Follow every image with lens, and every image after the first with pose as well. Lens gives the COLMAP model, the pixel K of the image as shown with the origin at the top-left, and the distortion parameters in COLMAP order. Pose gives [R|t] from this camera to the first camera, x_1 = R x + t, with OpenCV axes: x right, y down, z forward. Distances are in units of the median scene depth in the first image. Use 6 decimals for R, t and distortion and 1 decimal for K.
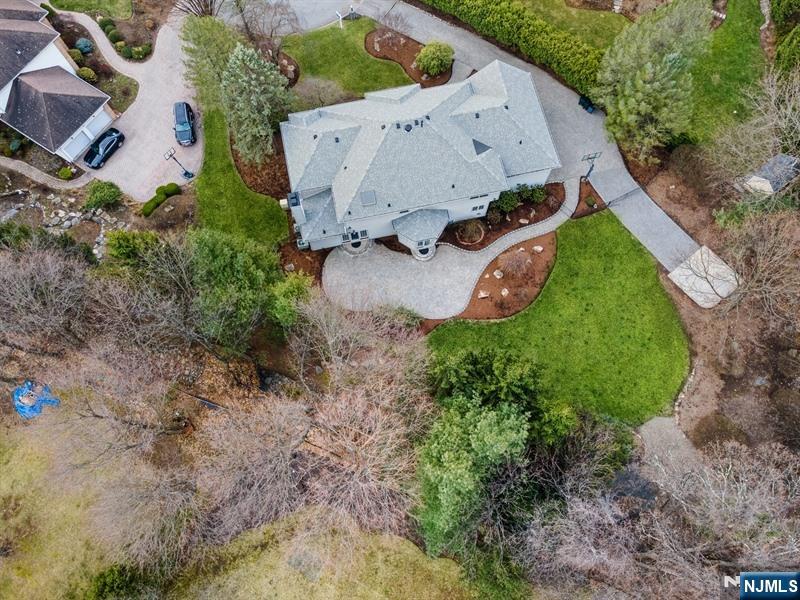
lens RADIAL K [[564.3, 0, 400.7], [0, 564.3, 305.9], [0, 0, 1]] dist [0.035389, 0.000898]
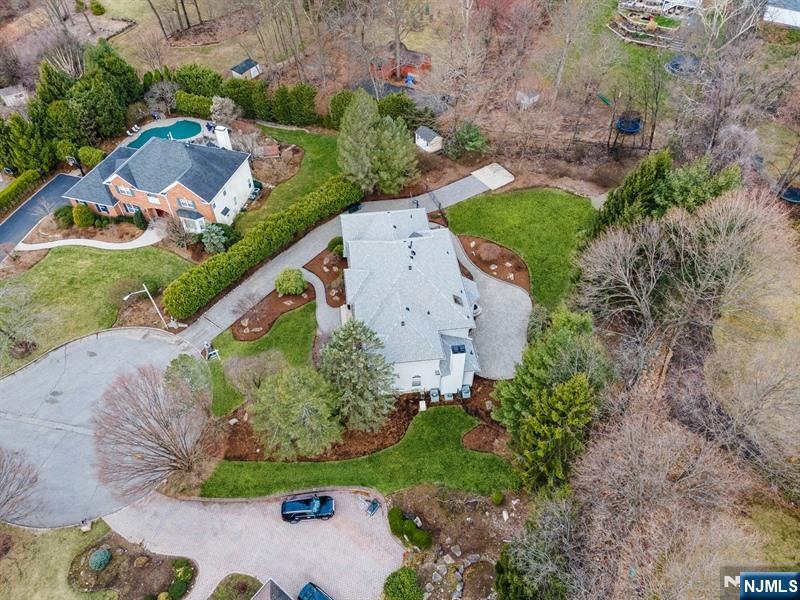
lens RADIAL K [[573.4, 0, 398.7], [0, 573.4, 305.7], [0, 0, 1]] dist [0.054606, -0.000917]
pose [[0.089884, -0.737184, 0.669687, -0.791317], [0.949337, 0.266724, 0.166188, -0.453909], [-0.301132, 0.620821, 0.723810, 0.153217]]
